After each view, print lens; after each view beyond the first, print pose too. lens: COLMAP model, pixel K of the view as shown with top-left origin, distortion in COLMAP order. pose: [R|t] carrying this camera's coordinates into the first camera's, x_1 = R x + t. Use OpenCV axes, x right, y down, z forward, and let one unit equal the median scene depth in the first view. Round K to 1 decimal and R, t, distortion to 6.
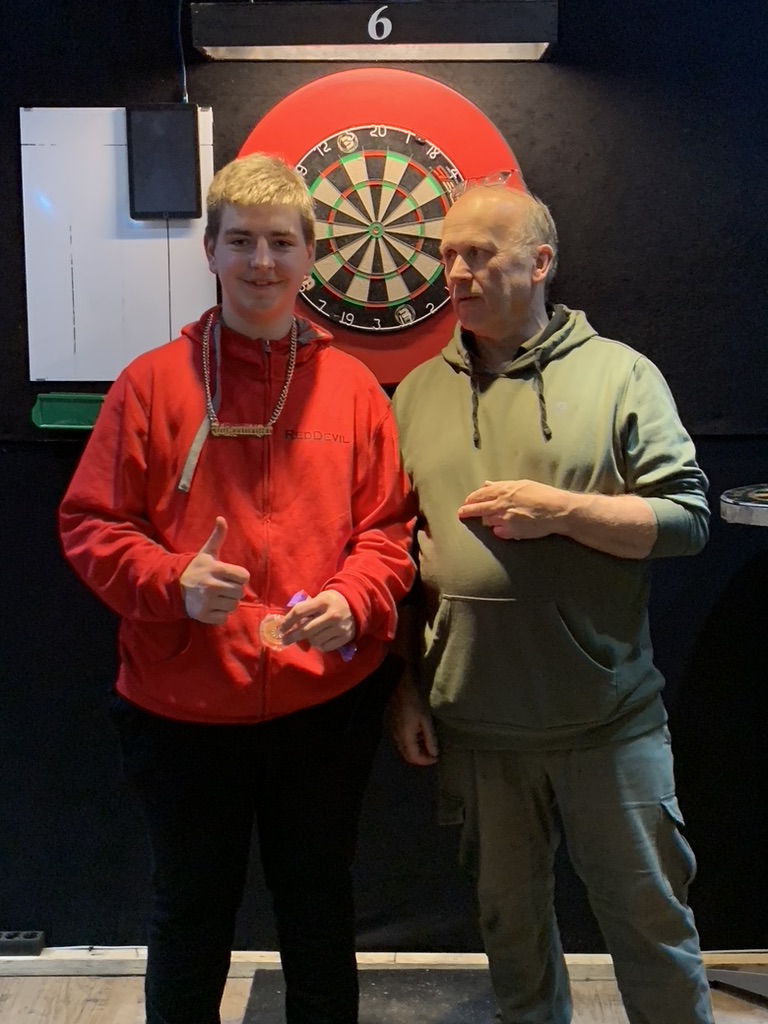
lens RADIAL K [[1353.0, 0, 395.2], [0, 1353.0, 511.9], [0, 0, 1]] dist [0.041609, 0.000000]
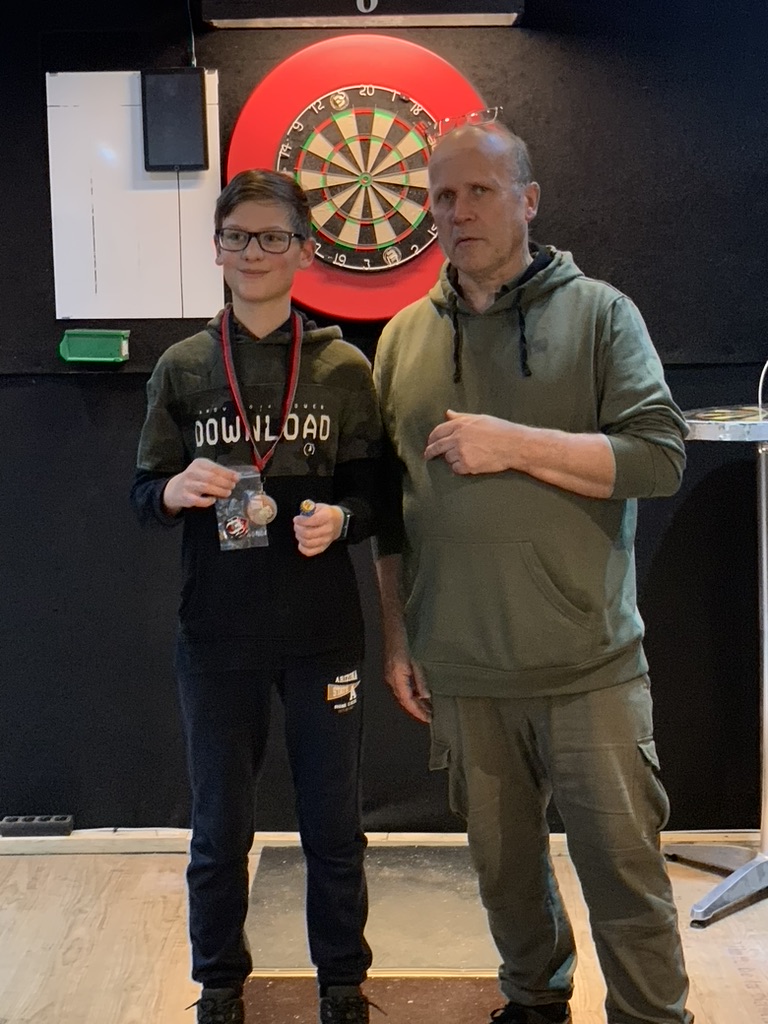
lens RADIAL K [[1604.6, 0, 390.4], [0, 1604.6, 547.7], [0, 0, 1]] dist [-0.007138, 0.000000]
pose [[0.999889, -0.004972, -0.014040, 0.023216], [0.005485, 0.999312, 0.036681, 0.045421], [0.013848, -0.036754, 0.999228, -0.323779]]
